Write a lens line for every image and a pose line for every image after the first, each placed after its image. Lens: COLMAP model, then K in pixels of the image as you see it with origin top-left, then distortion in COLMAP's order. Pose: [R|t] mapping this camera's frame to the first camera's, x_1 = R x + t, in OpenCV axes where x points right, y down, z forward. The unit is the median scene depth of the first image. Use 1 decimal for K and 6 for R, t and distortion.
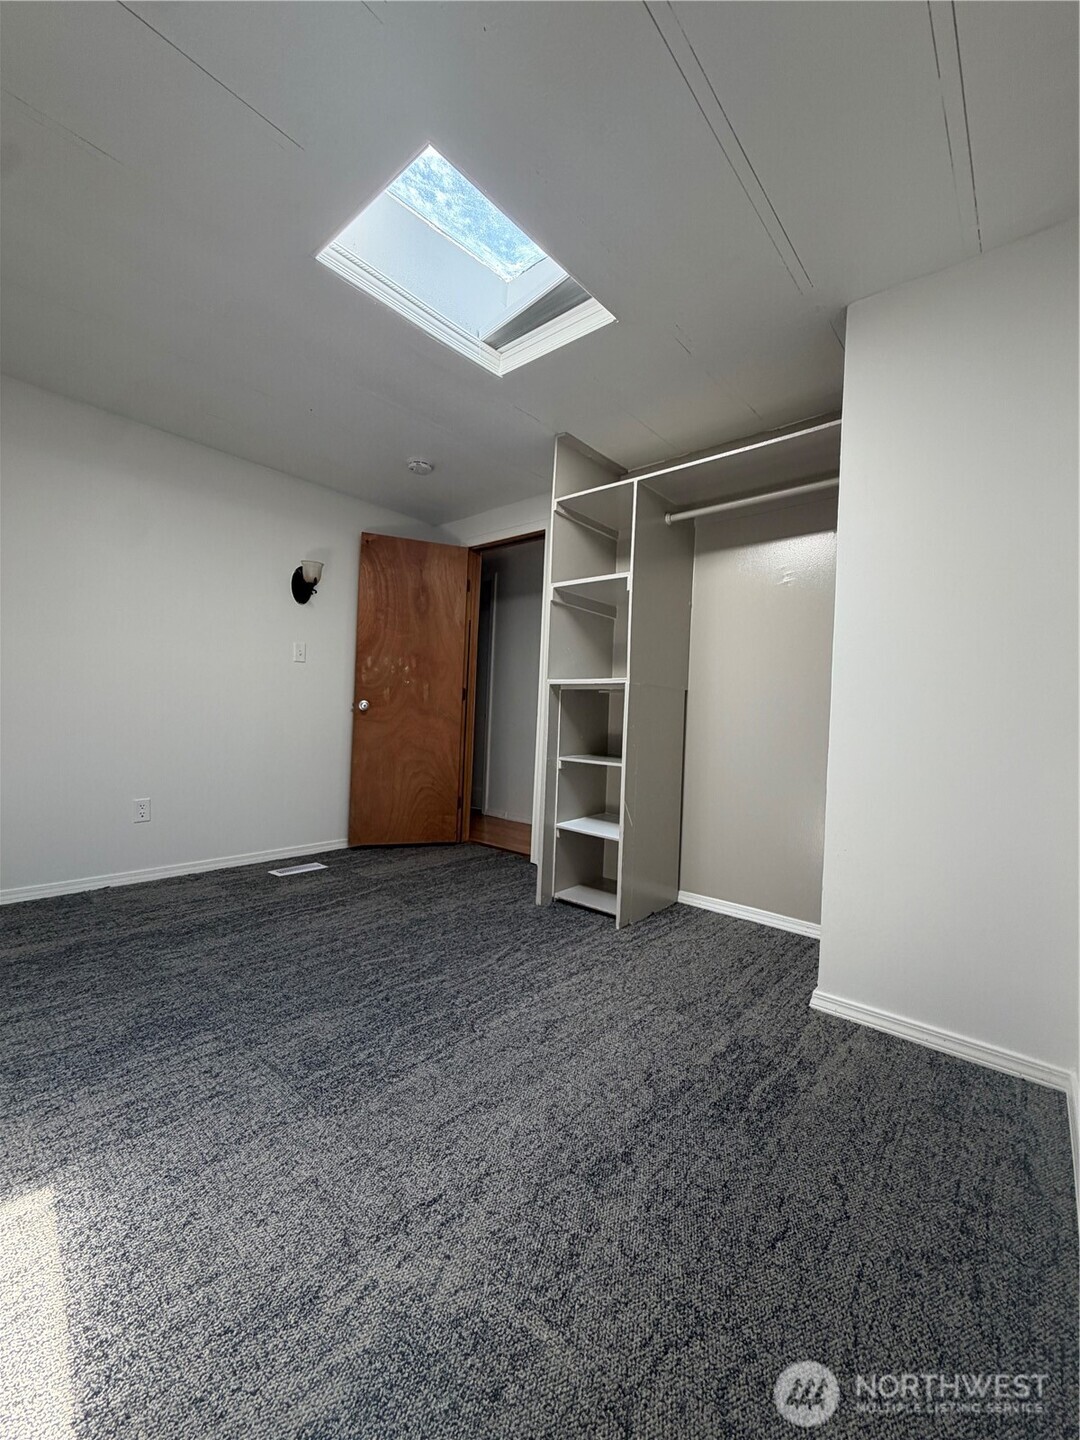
lens RADIAL K [[576.8, 0, 539.9], [0, 576.8, 719.0], [0, 0, 1]] dist [0.002081, 0.000295]
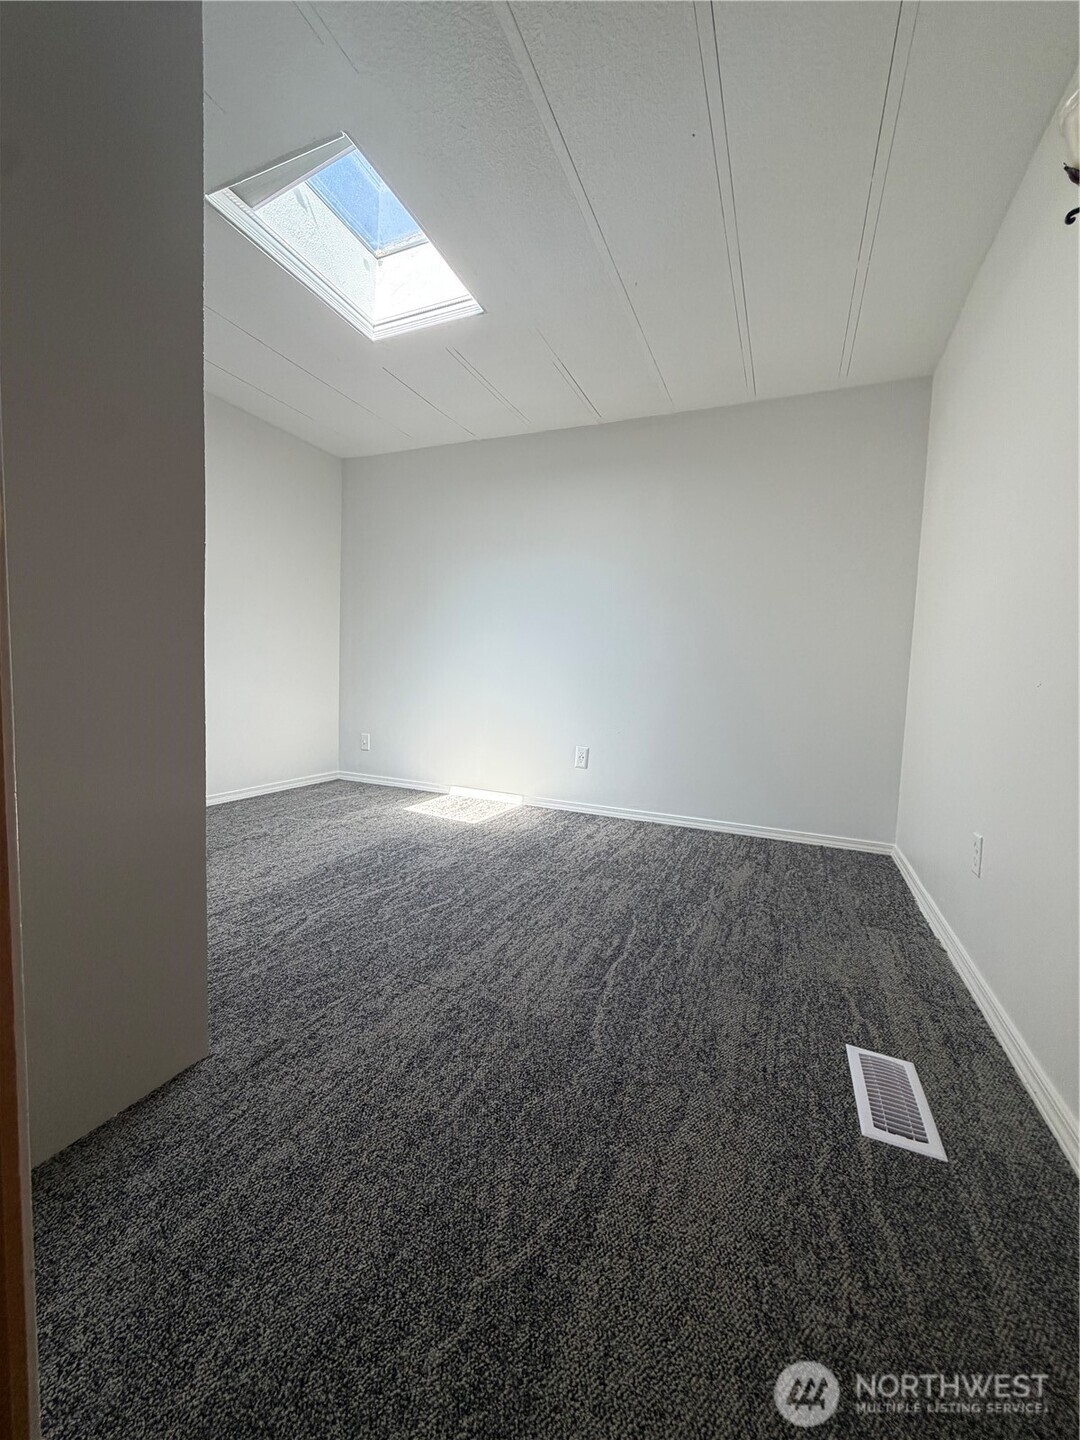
lens RADIAL K [[576.8, 0, 536.7], [0, 576.8, 719.5], [0, 0, 1]] dist [0.002081, 0.000295]
pose [[-0.953056, -0.053100, -0.298102, -0.128528], [-0.079344, 0.993897, 0.076632, 0.022333], [0.292213, 0.096687, -0.951453, 1.889848]]
